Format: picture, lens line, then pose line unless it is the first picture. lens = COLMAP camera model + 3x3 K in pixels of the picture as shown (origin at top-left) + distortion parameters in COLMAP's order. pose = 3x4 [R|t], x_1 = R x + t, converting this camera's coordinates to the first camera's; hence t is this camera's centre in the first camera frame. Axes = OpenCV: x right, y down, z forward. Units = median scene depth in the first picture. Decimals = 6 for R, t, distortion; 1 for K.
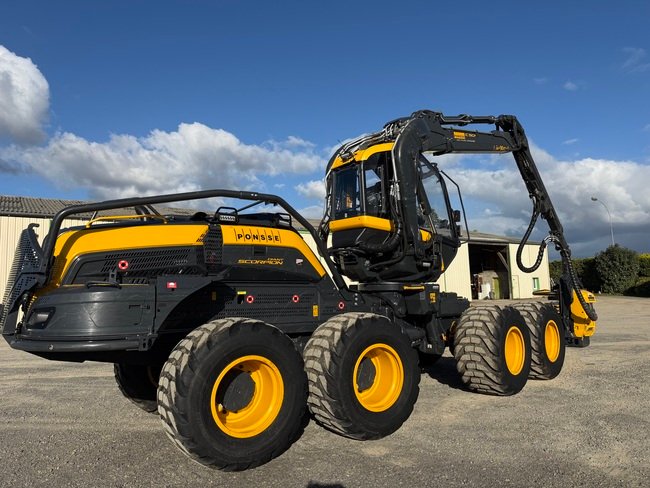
lens RADIAL K [[459.1, 0, 322.8], [0, 459.1, 237.9], [0, 0, 1]] dist [0.045433, -0.047467]
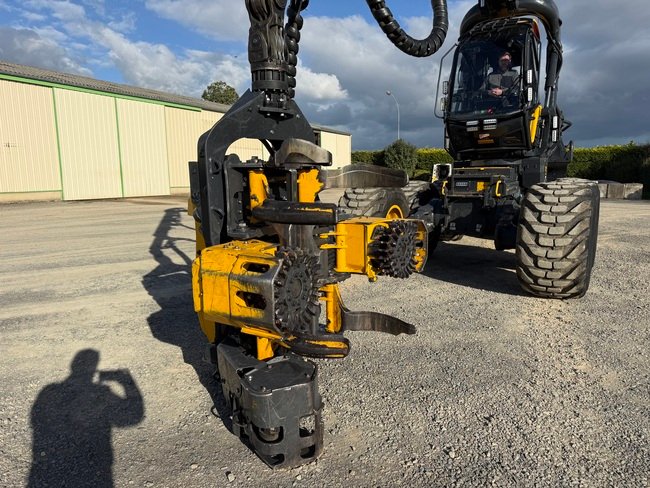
lens RADIAL K [[459.1, 0, 319.4], [0, 459.1, 247.7], [0, 0, 1]] dist [0.045433, -0.047467]
pose [[0.894596, -0.048565, 0.444228, -0.292435], [-0.067116, 0.968200, 0.241008, 0.115899], [-0.441806, -0.245420, 0.862888, 0.681304]]
